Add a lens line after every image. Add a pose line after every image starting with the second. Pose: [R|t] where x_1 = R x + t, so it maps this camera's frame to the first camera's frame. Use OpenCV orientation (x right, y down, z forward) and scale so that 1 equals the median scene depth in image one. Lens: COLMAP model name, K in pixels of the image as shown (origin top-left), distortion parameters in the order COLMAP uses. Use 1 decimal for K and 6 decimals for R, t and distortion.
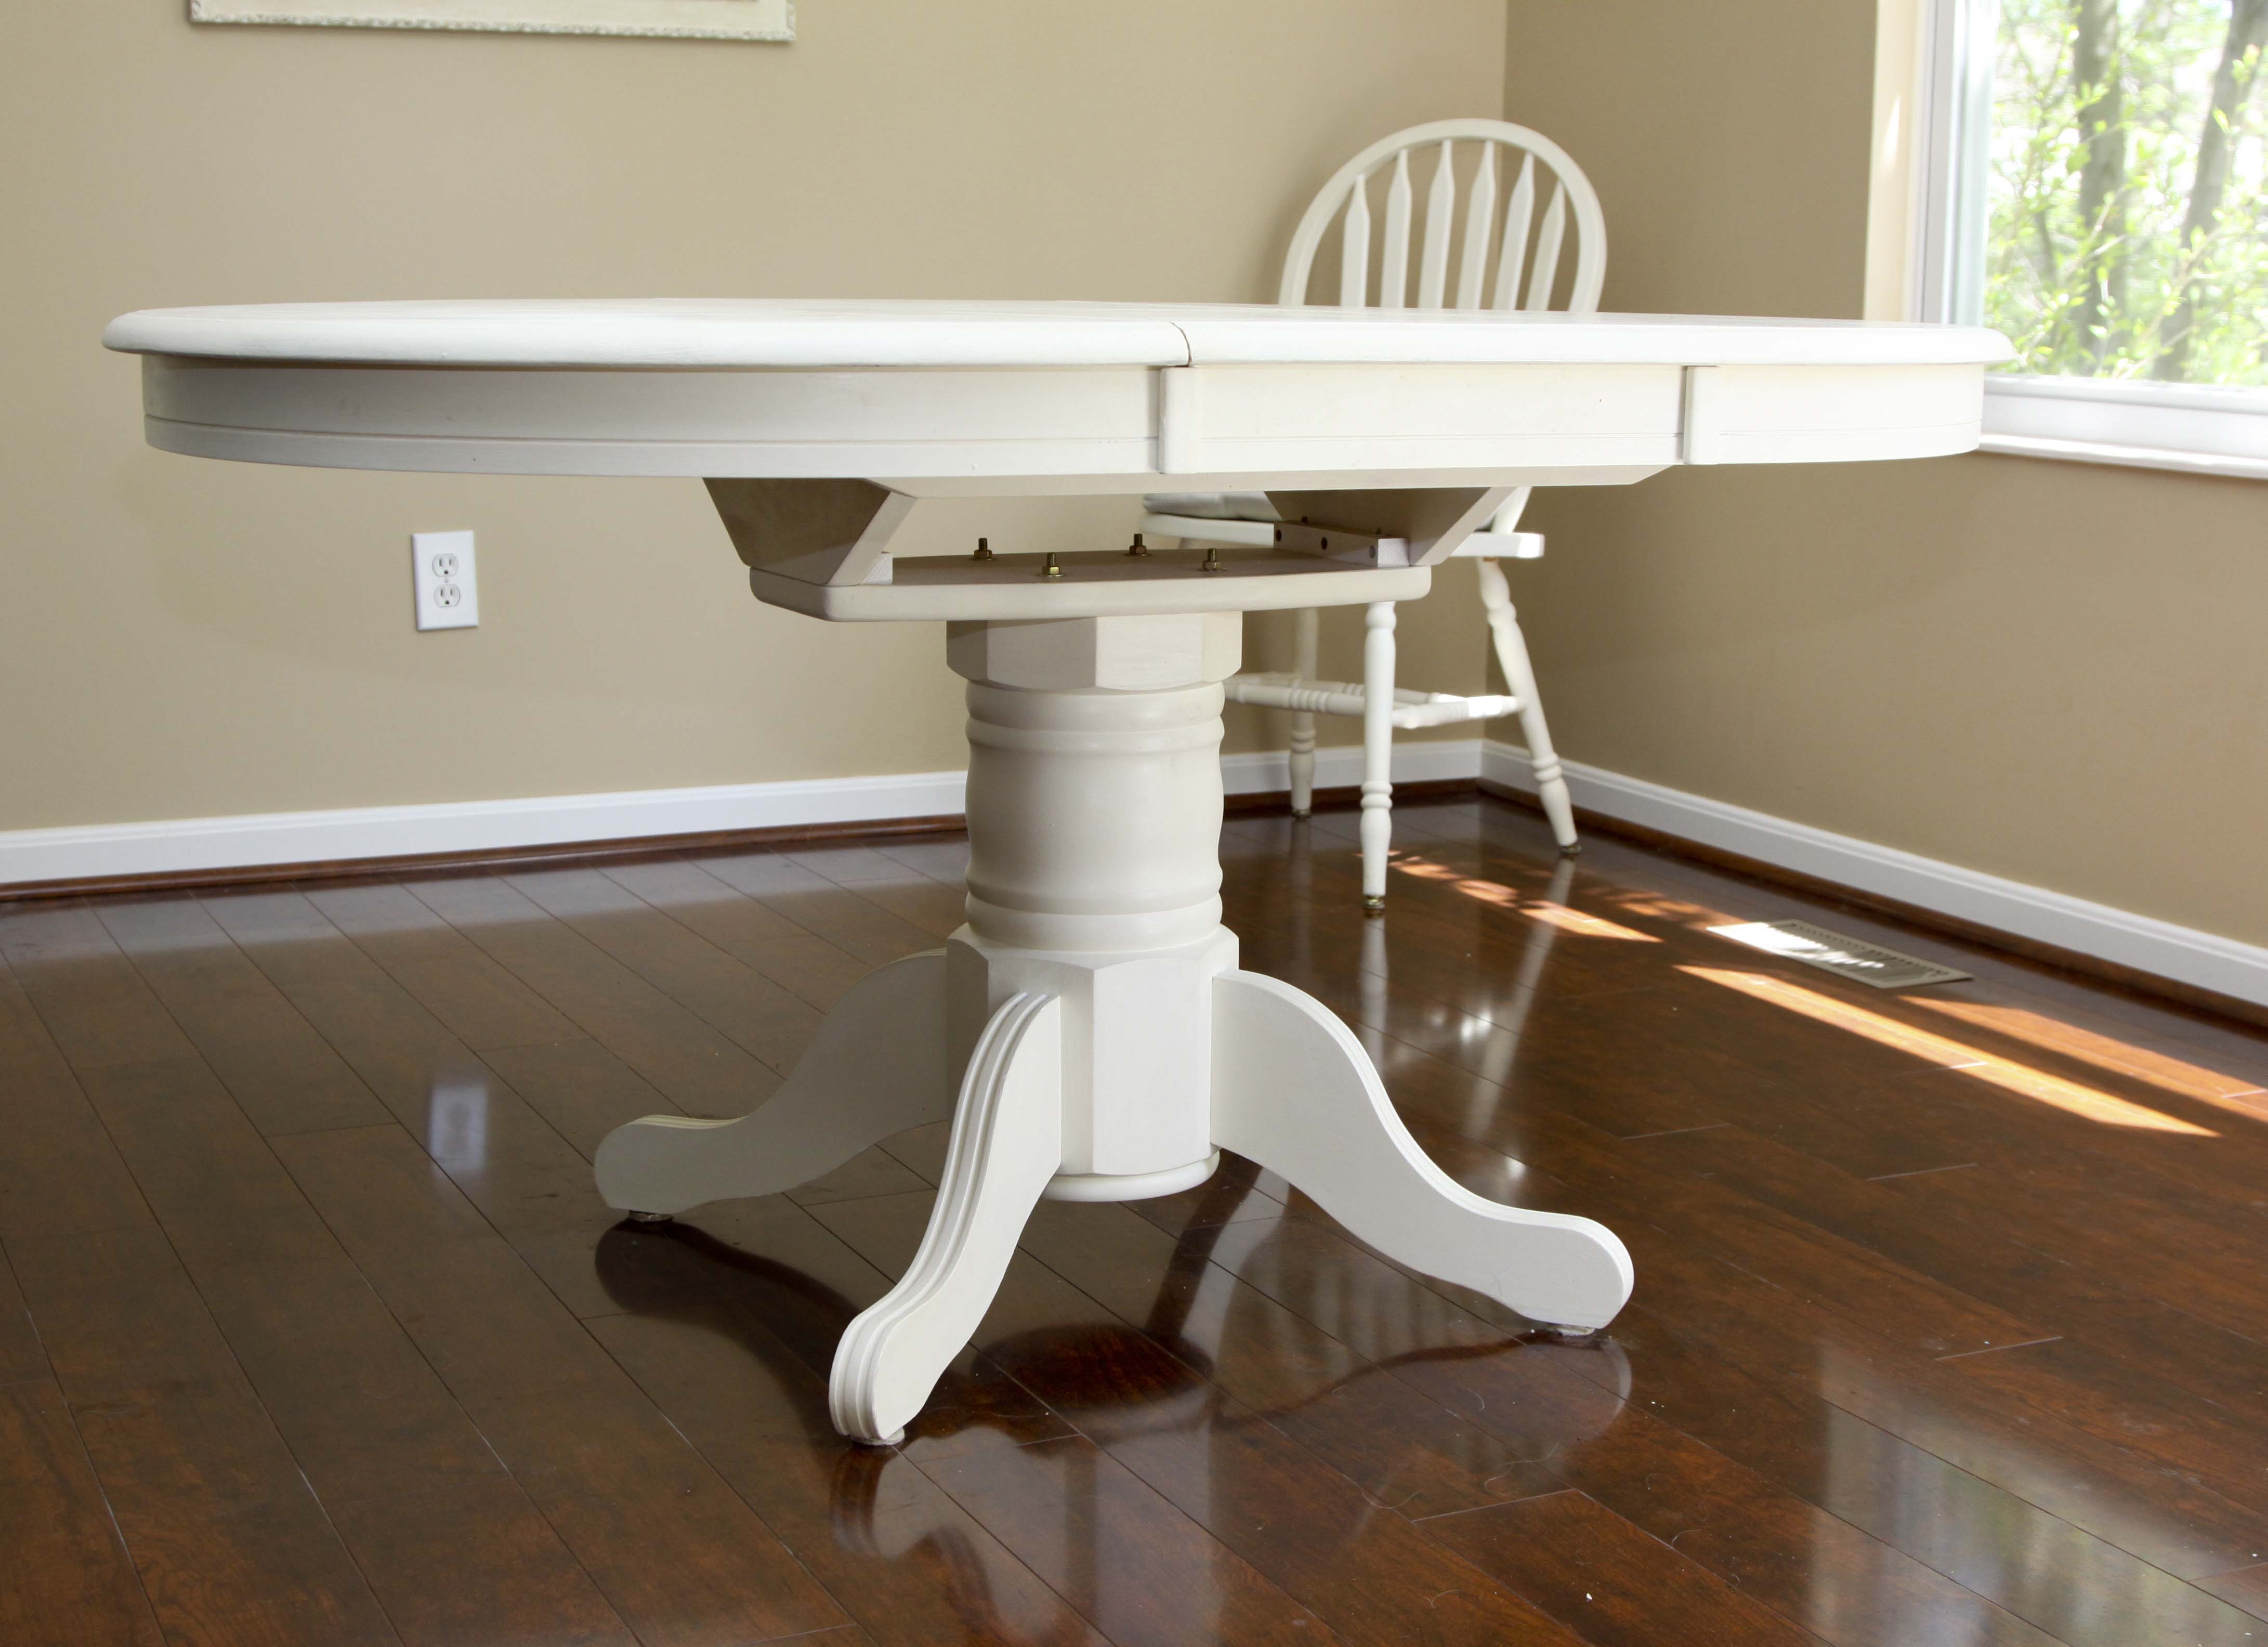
lens RADIAL K [[3234.2, 0, 1165.0], [0, 3234.2, 829.0], [0, 0, 1]] dist [-0.063234, 0.069152]
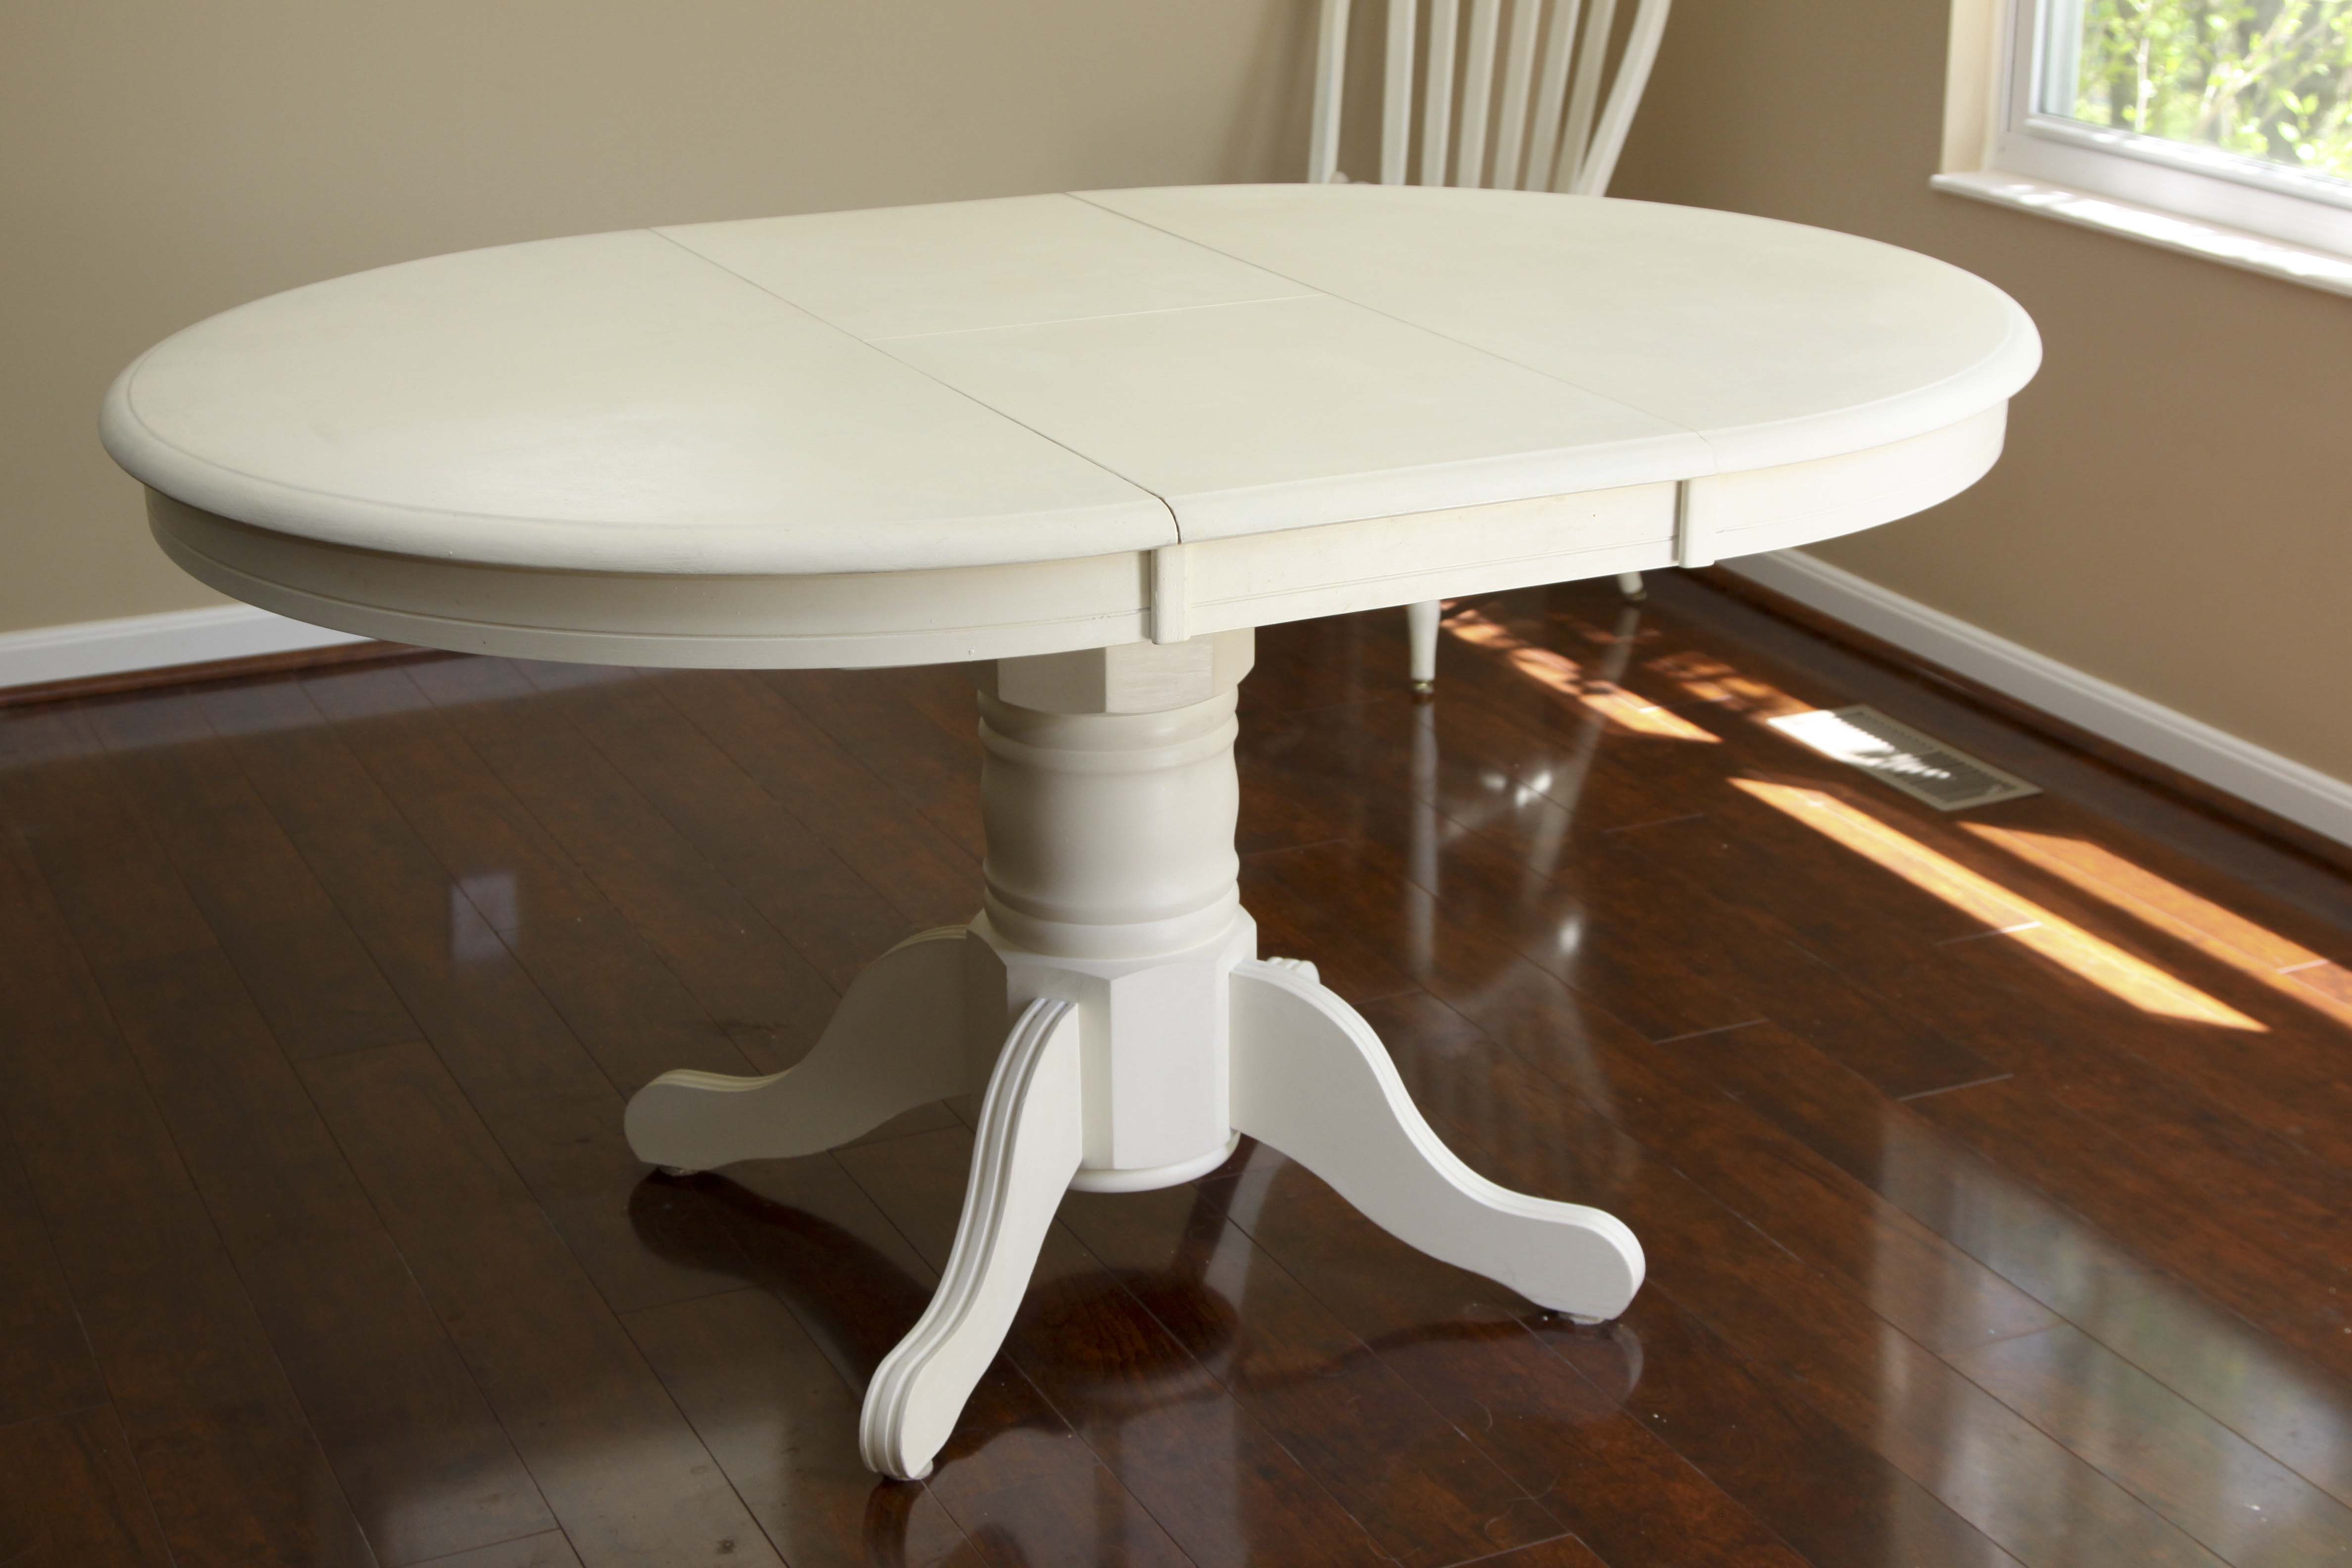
lens RADIAL K [[3632.6, 0, 1176.0], [0, 3632.6, 784.0], [0, 0, 1]] dist [-0.000020, -0.025830]
pose [[0.999690, -0.011957, -0.021816, 0.022304], [0.015240, 0.987461, 0.157125, -0.181223], [0.019664, -0.157409, 0.987338, -0.105371]]
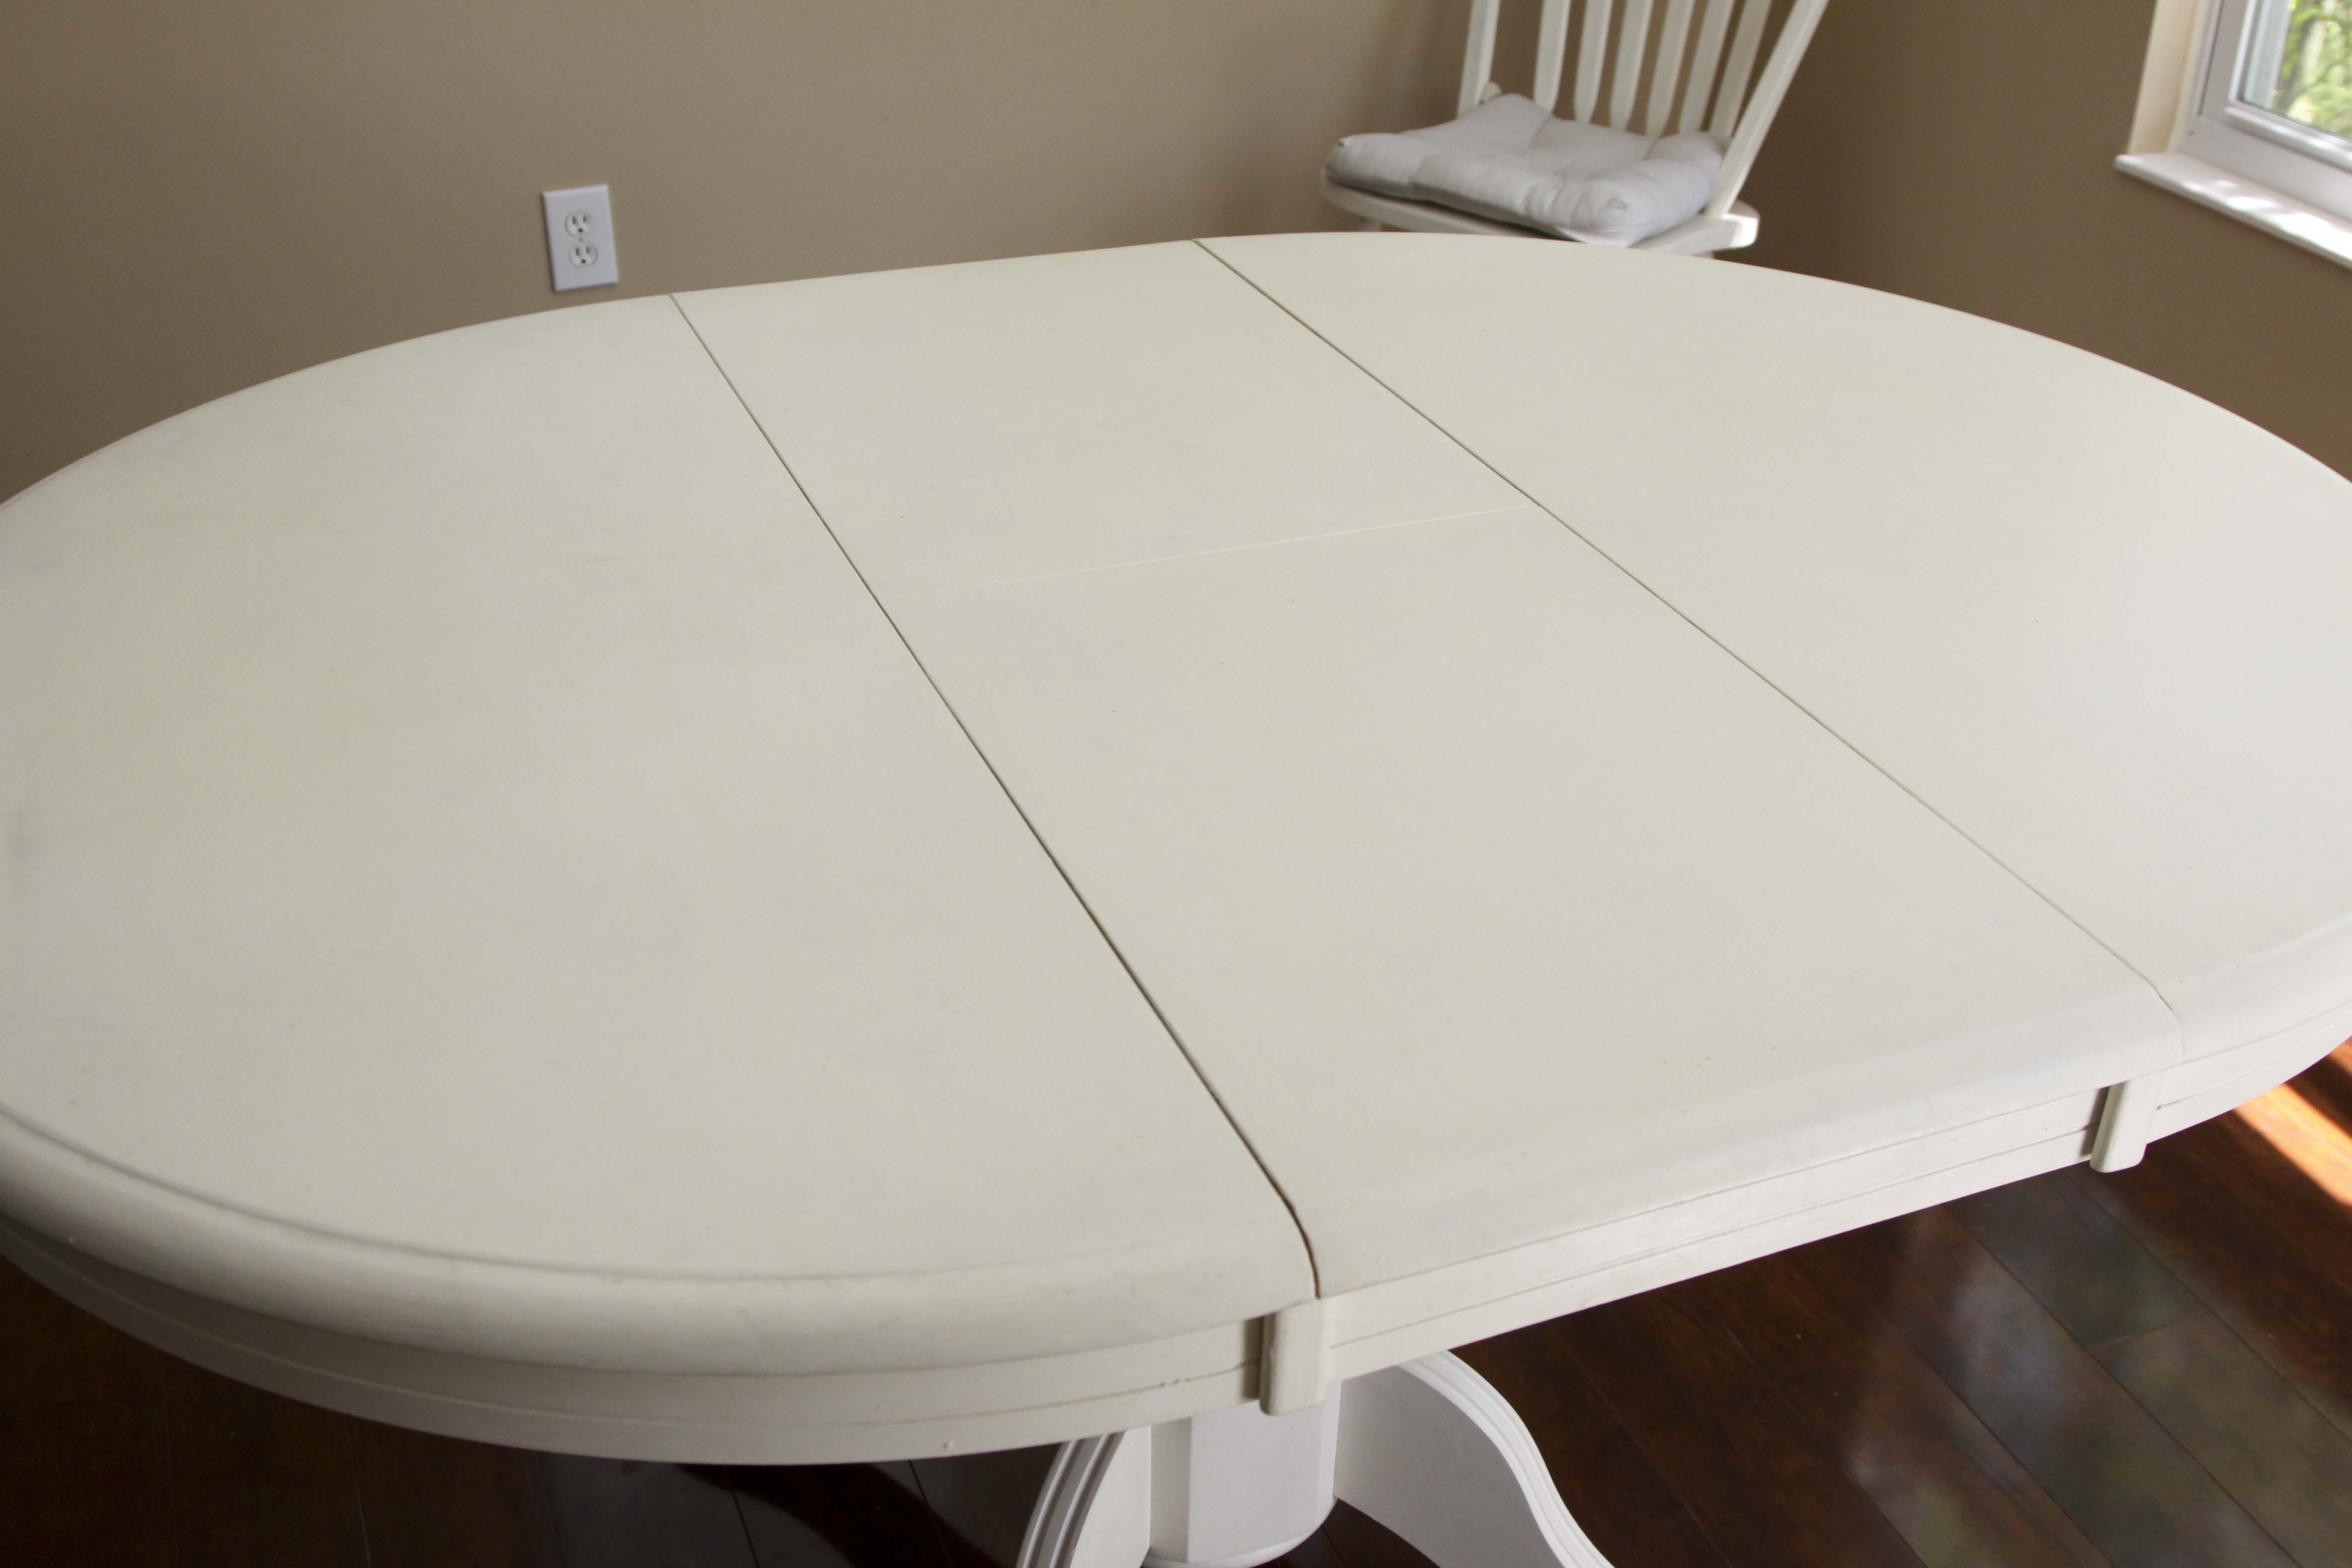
lens RADIAL K [[2503.9, 0, 1176.0], [0, 2503.9, 784.0], [0, 0, 1]] dist [-0.103553, -0.029637]
pose [[0.997046, 0.046428, -0.061184, 0.004017], [-0.023218, 0.941538, 0.336105, -0.277342], [0.073212, -0.333692, 0.939835, 0.441197]]
